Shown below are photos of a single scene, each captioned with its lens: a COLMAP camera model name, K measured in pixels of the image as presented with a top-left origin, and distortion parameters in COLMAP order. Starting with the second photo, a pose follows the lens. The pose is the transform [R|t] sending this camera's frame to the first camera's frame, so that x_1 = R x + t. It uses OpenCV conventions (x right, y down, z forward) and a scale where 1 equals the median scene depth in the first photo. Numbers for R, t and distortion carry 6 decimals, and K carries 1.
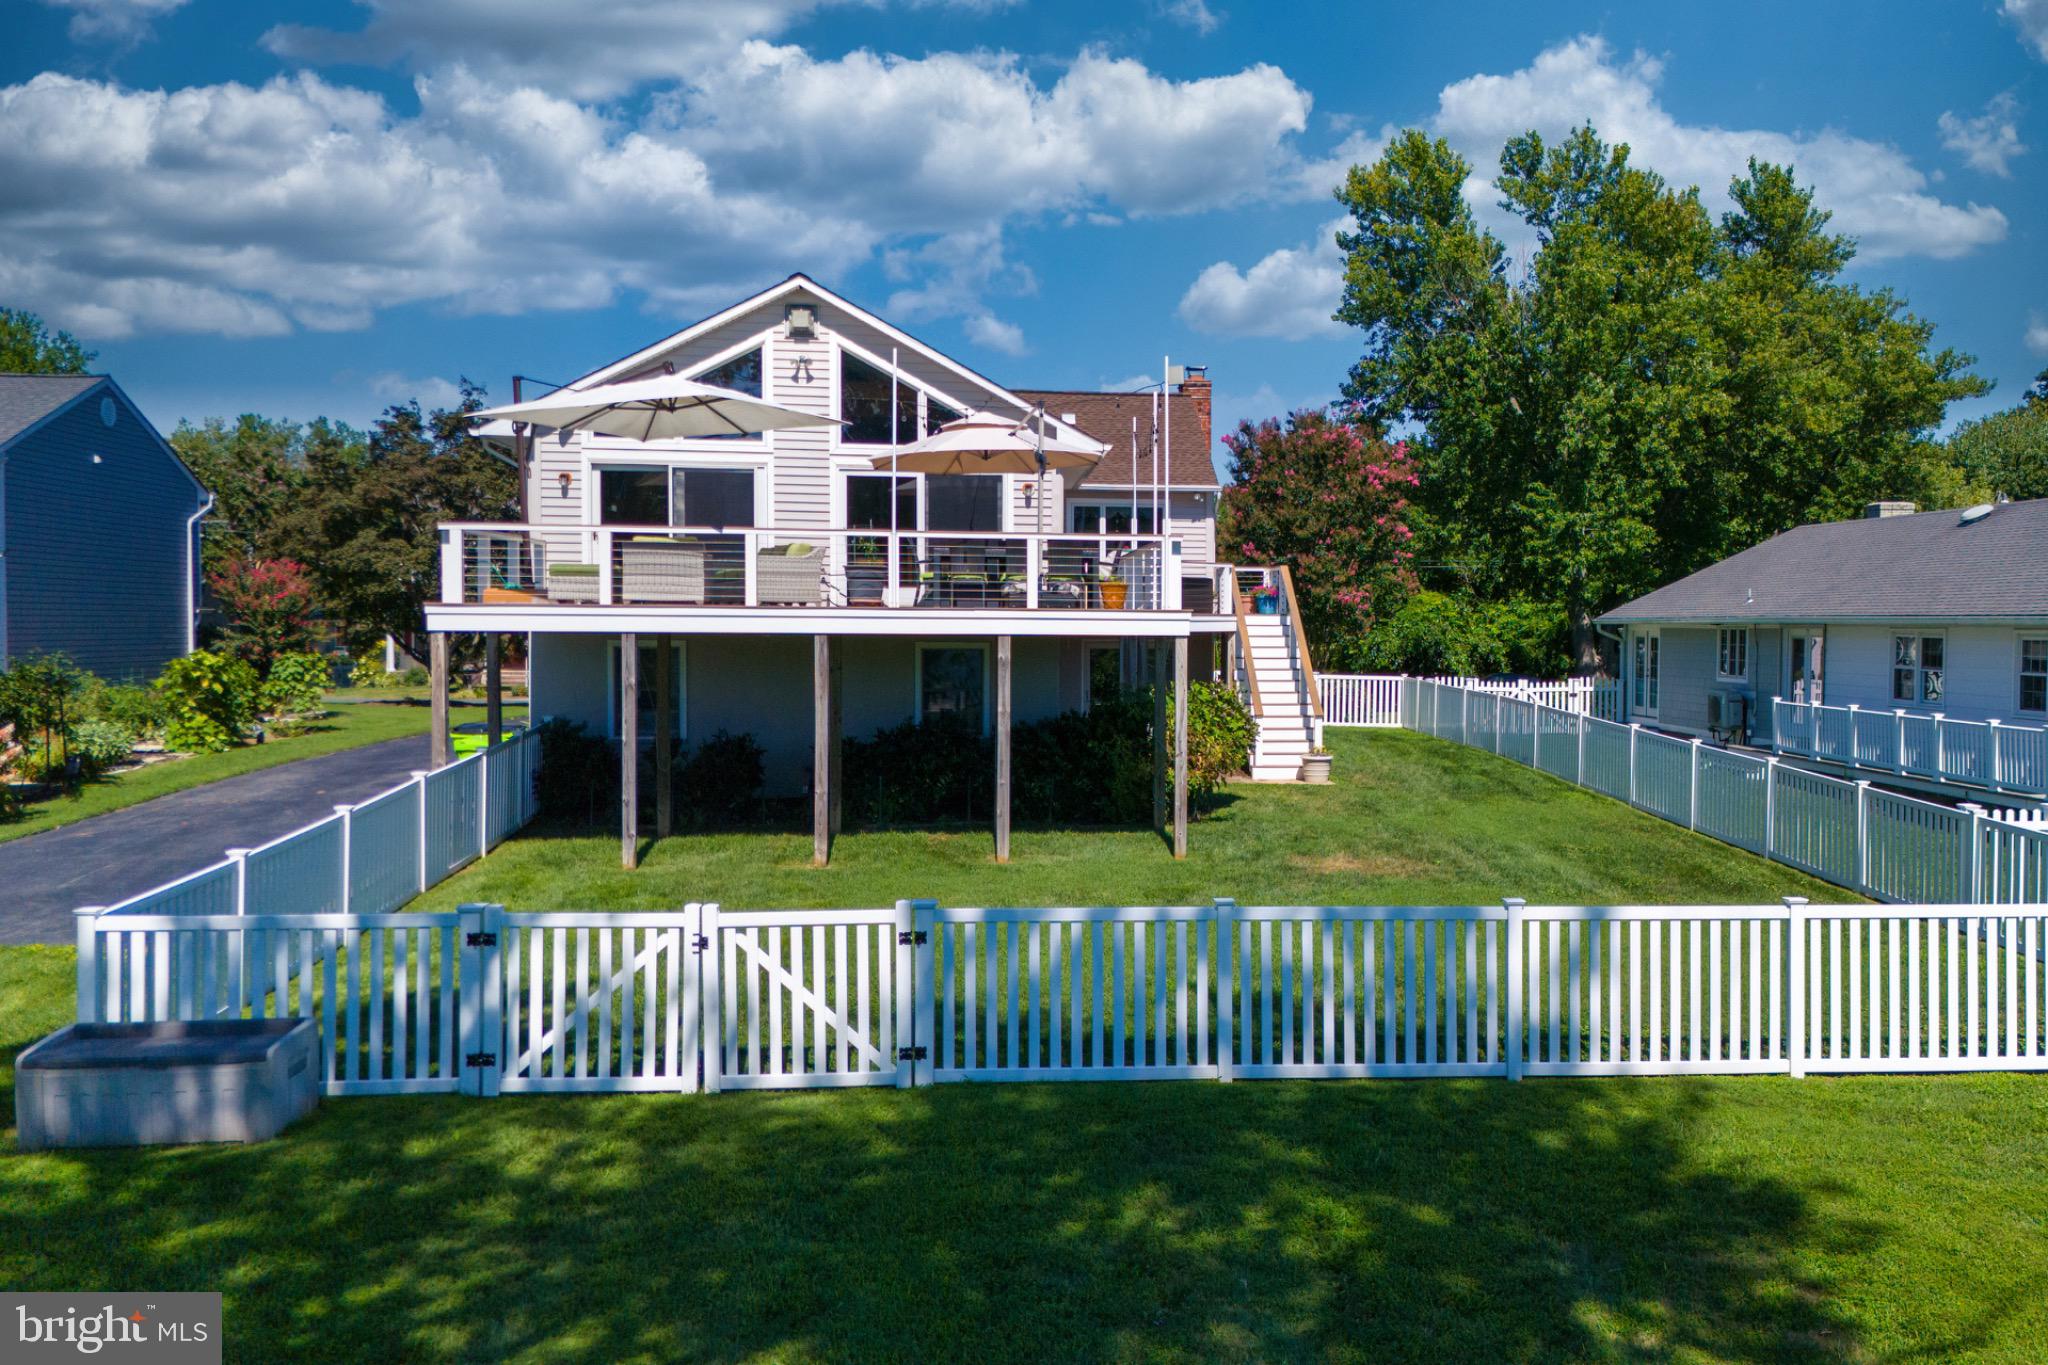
lens RADIAL K [[1773.1, 0, 1215.2], [0, 1773.1, 721.2], [0, 0, 1]] dist [0.050454, 0.003951]
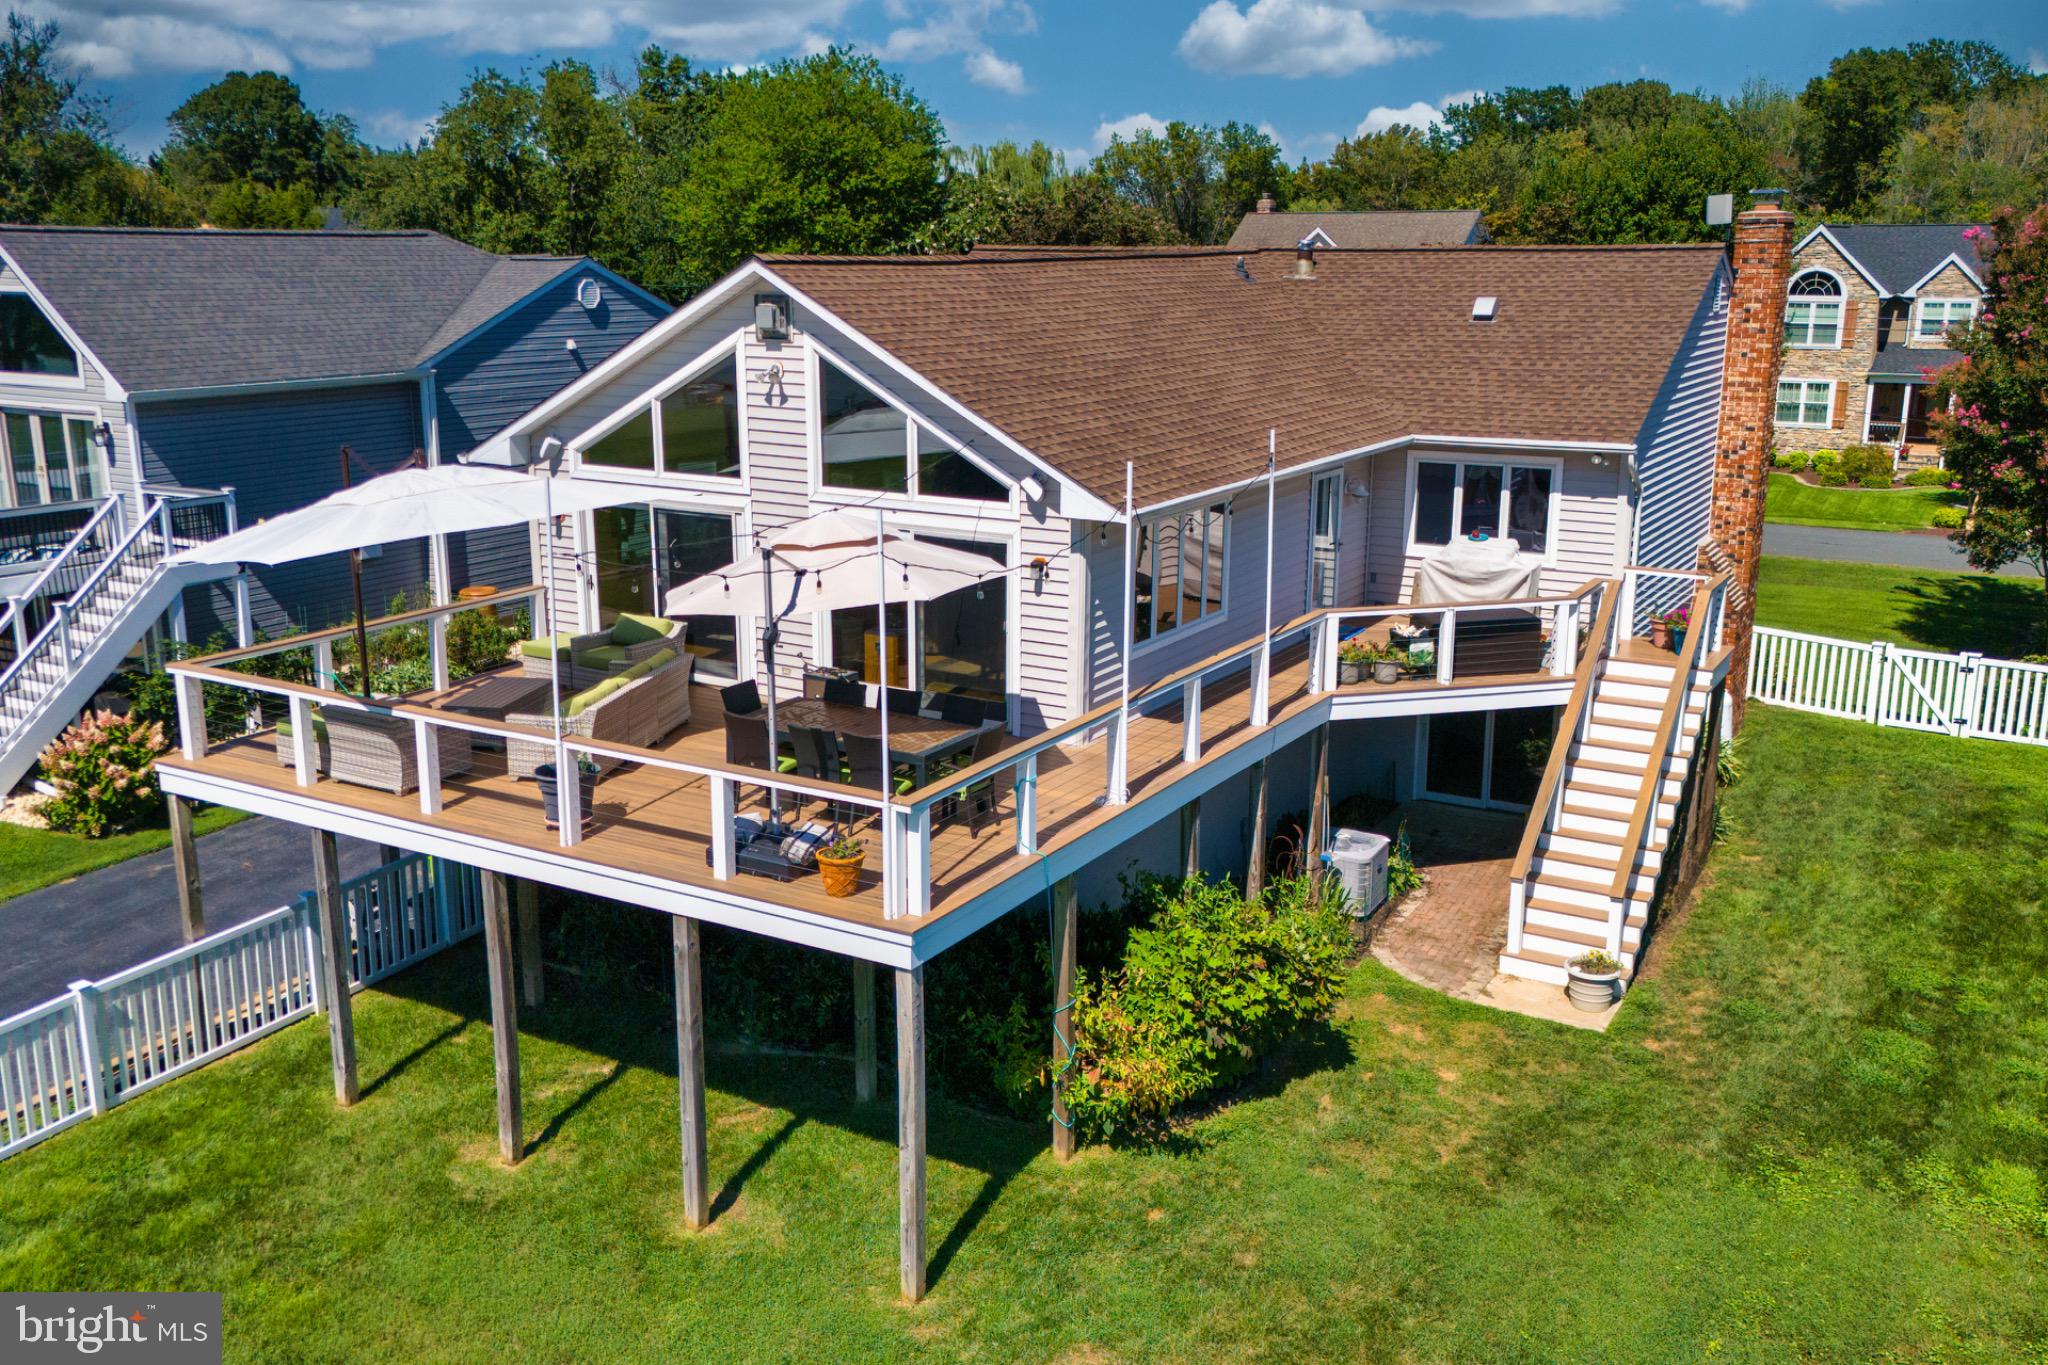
lens RADIAL K [[1802.5, 0, 1024.0], [0, 1802.5, 682.5], [0, 0, 1]] dist [0.052059, -0.020907]
pose [[0.781953, 0.140463, -0.607305, 0.313417], [-0.029763, 0.981582, 0.188707, -0.218931], [0.622626, -0.129485, 0.771732, 0.472289]]
